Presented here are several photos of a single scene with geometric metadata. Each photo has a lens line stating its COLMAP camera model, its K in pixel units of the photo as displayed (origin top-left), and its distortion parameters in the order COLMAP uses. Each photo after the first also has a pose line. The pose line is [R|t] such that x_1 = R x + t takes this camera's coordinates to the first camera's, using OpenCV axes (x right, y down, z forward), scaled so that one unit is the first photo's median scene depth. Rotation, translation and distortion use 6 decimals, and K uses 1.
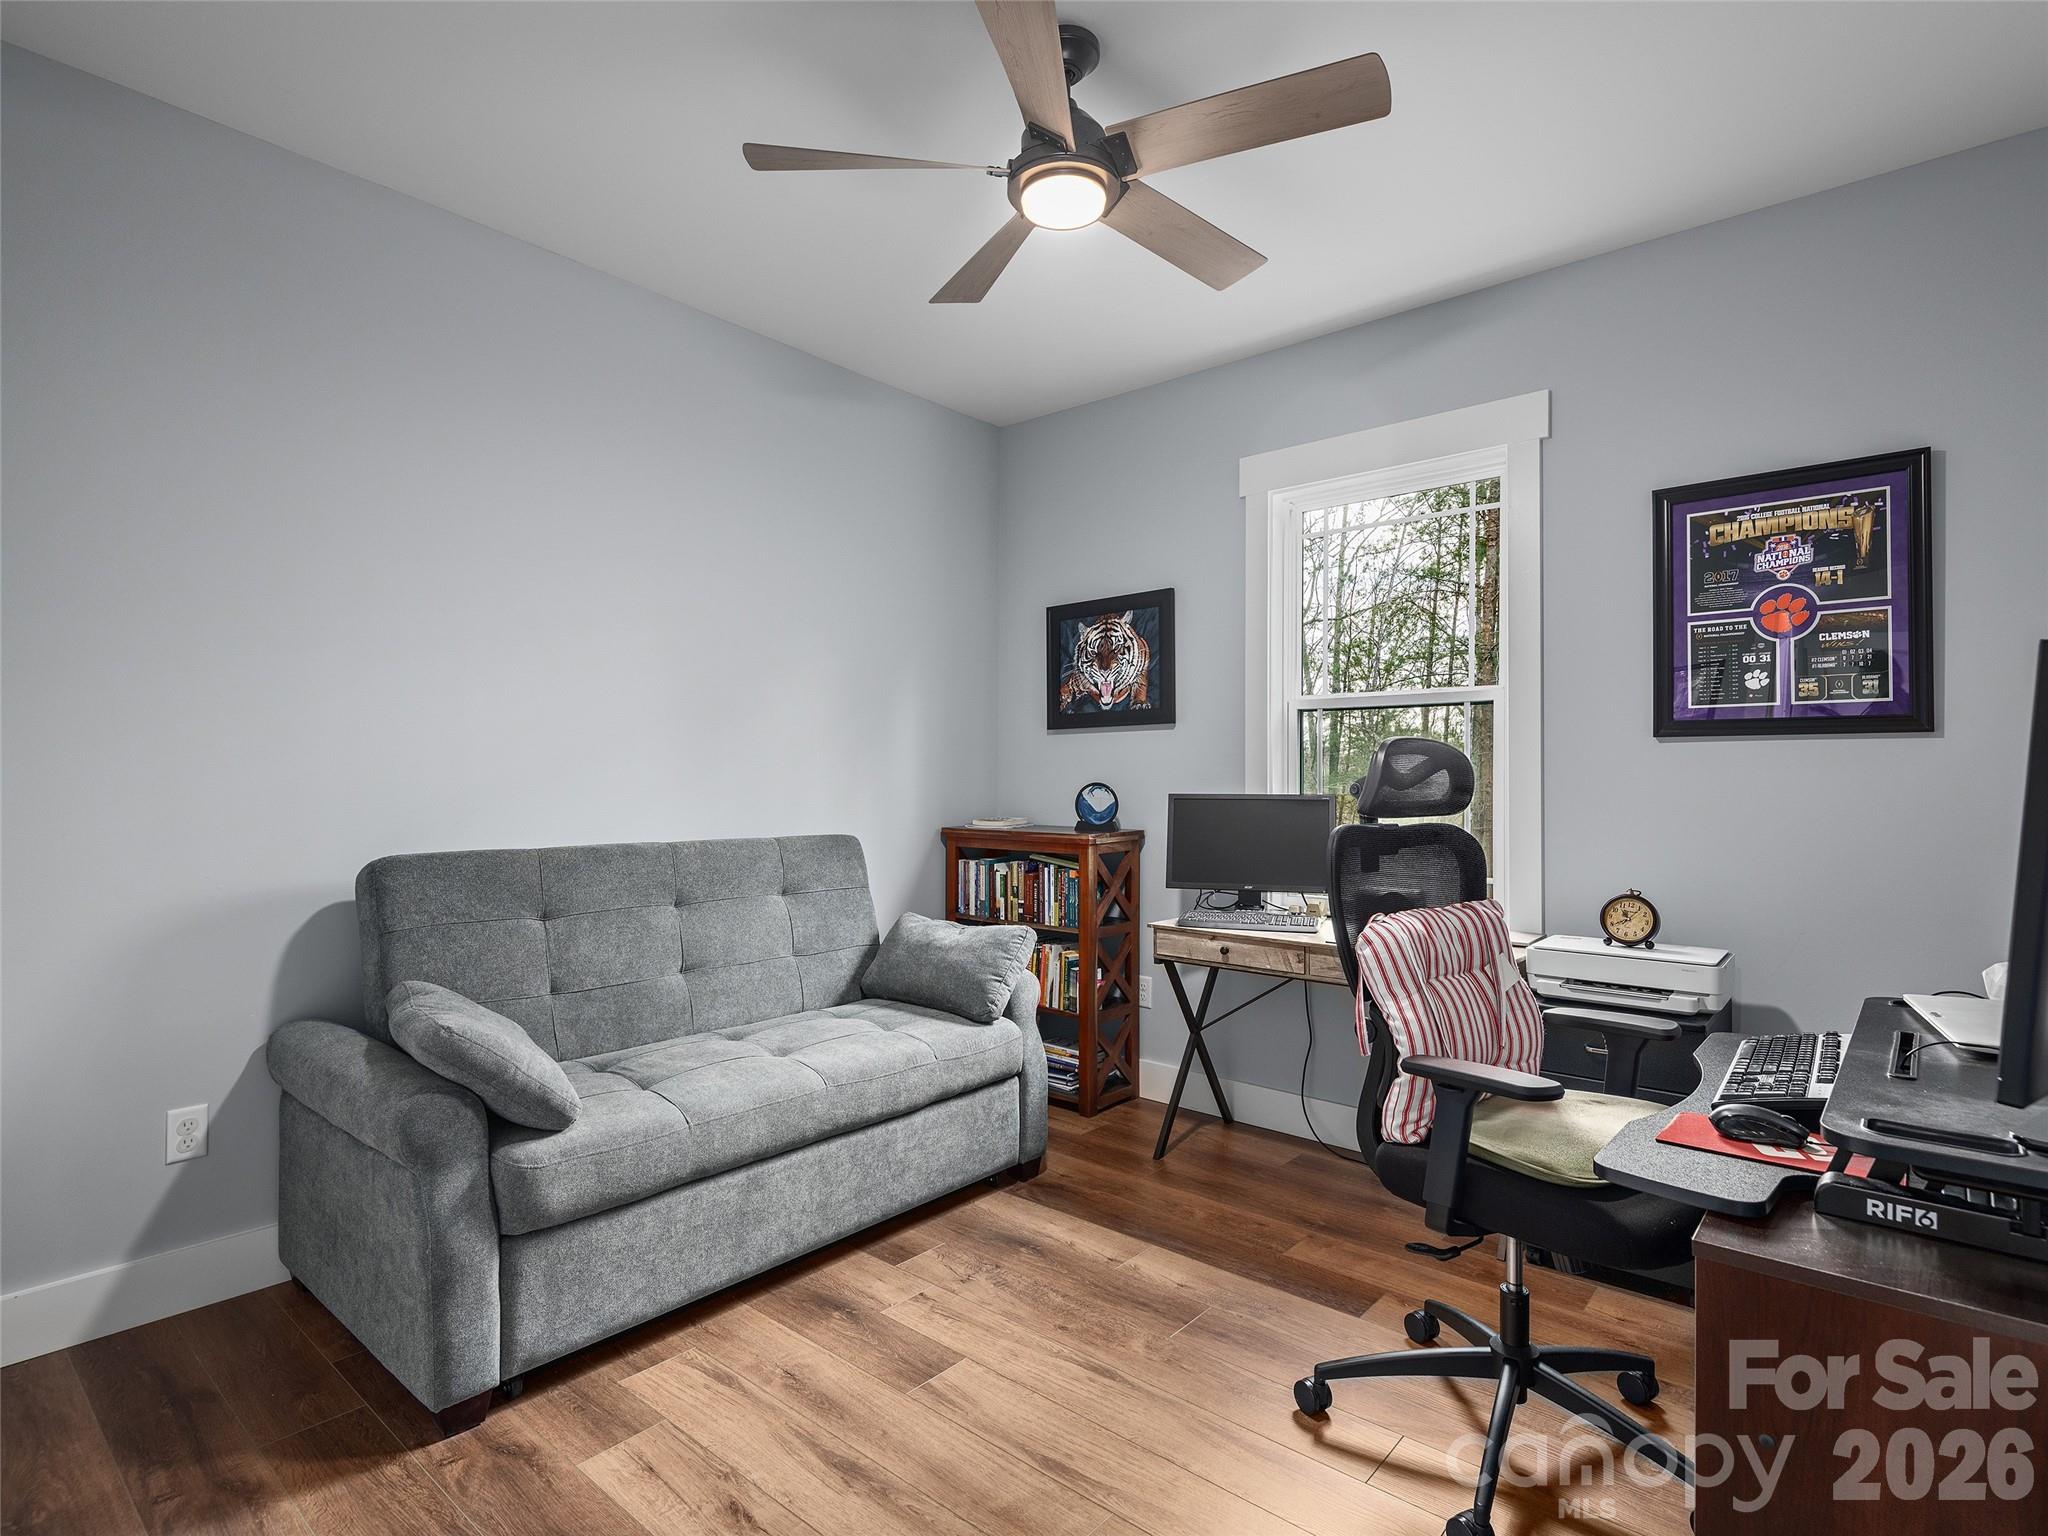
lens RADIAL K [[1061.4, 0, 1033.5], [0, 1061.4, 764.8], [0, 0, 1]] dist [0.033375, -0.023269]
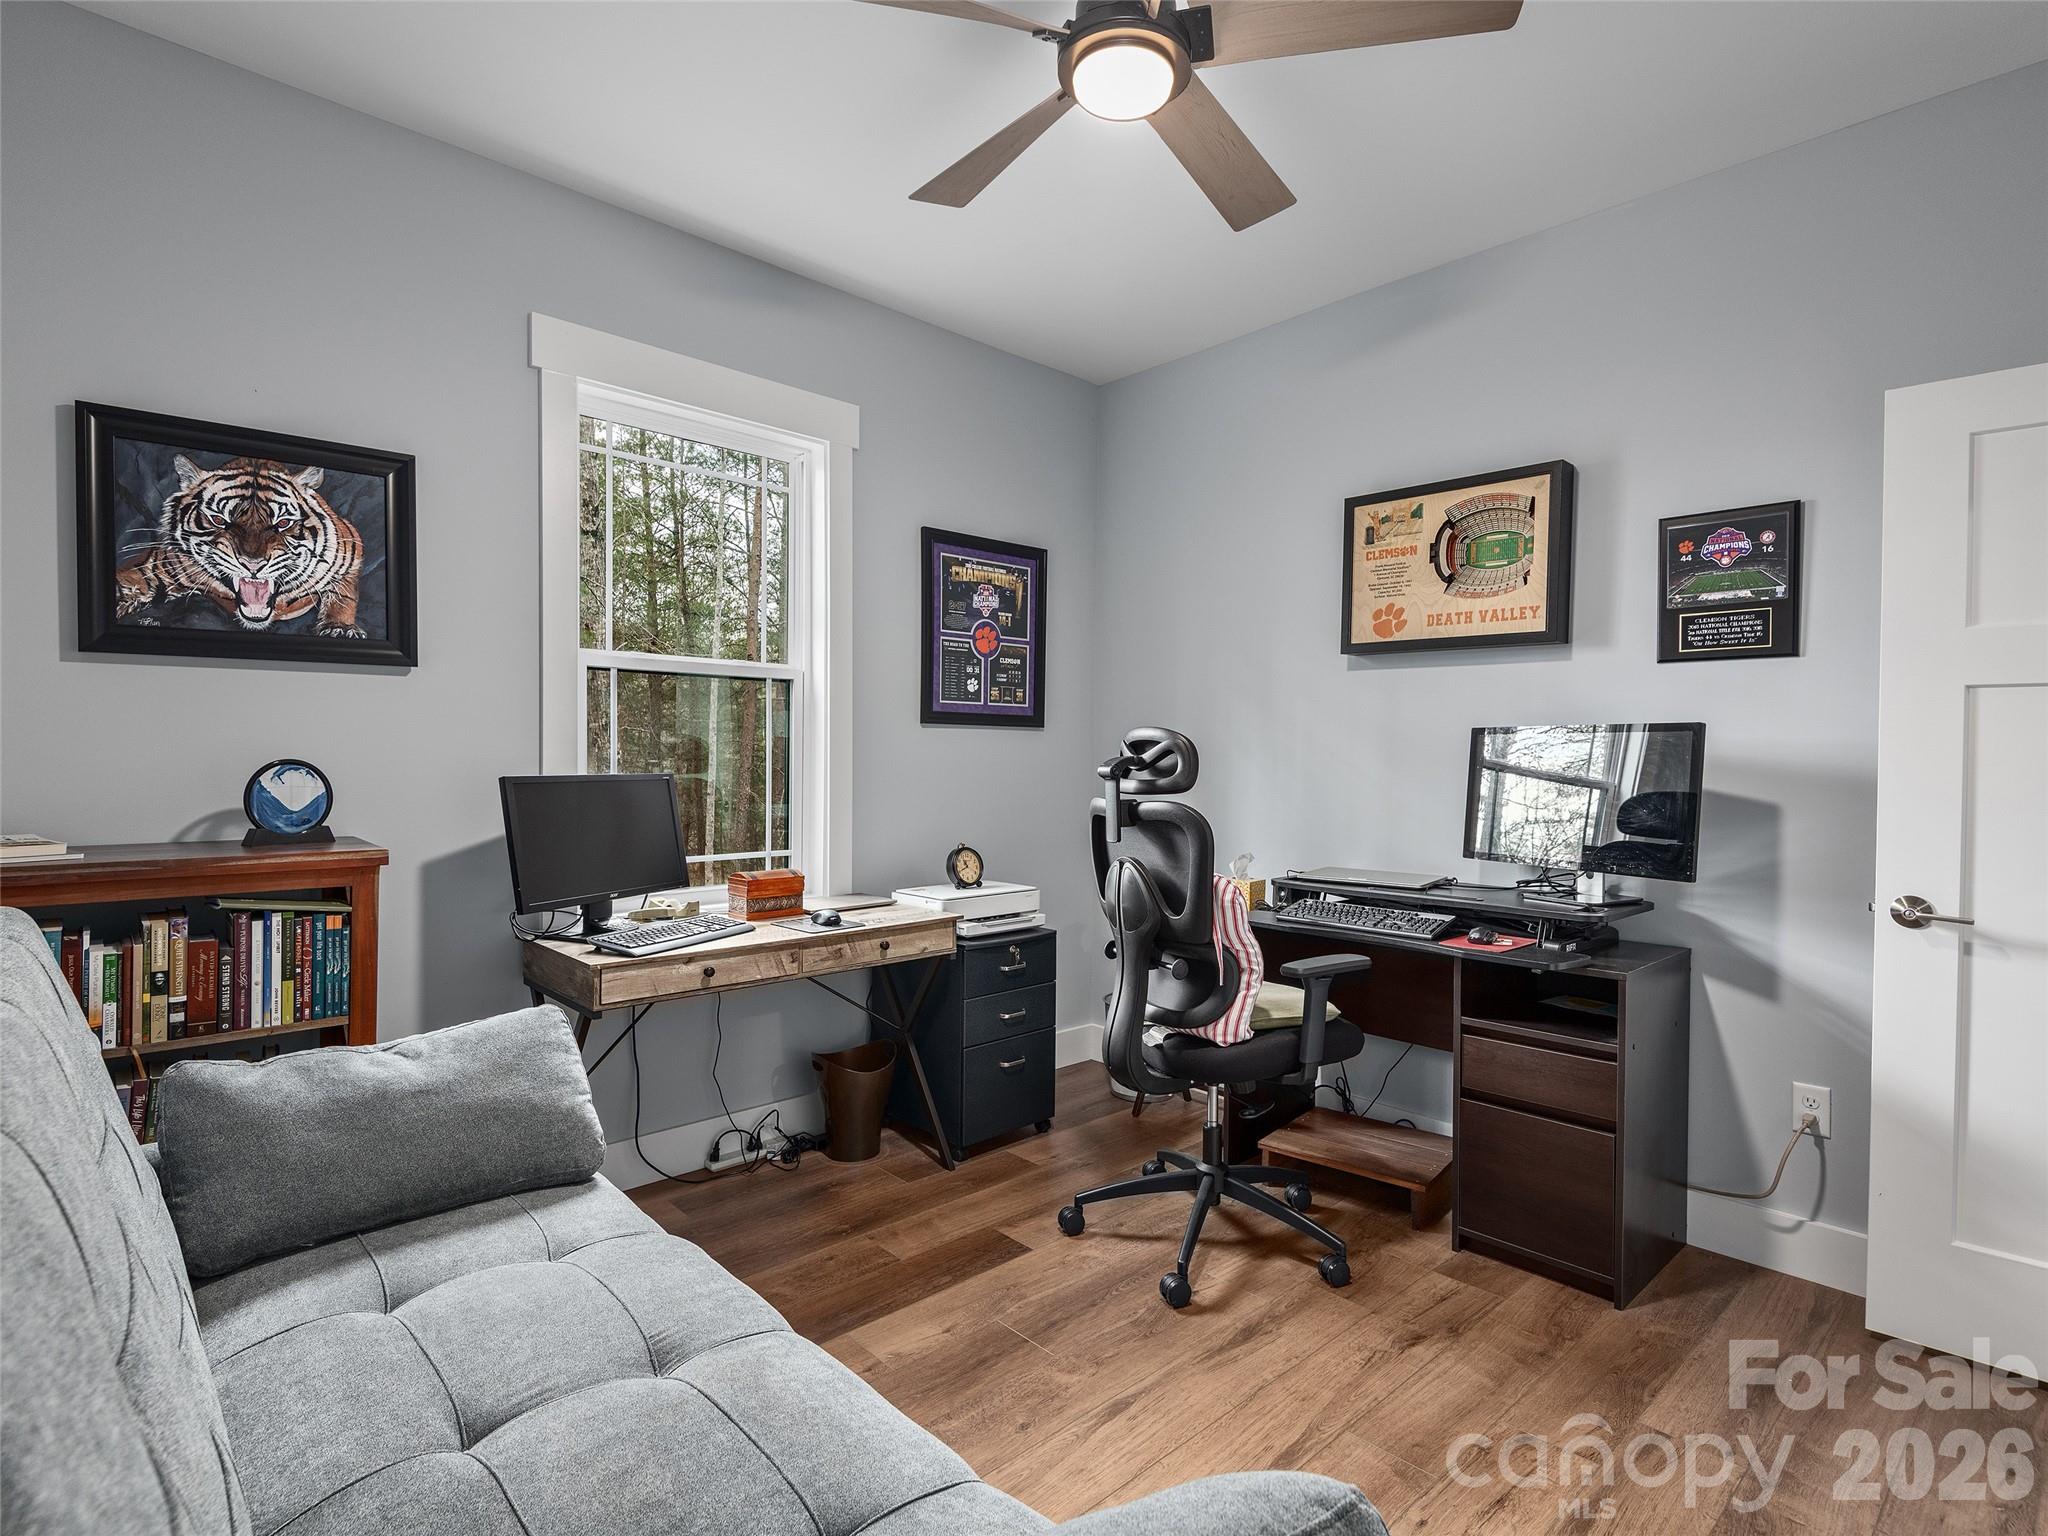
lens RADIAL K [[1027.2, 0, 1047.4], [0, 1027.2, 770.6], [0, 0, 1]] dist [0.043792, -0.037874]
pose [[0.098306, -0.015572, 0.995034, -0.564449], [-0.022800, 0.999580, 0.017896, 0.004489], [-0.994895, -0.024446, 0.097909, 0.679555]]
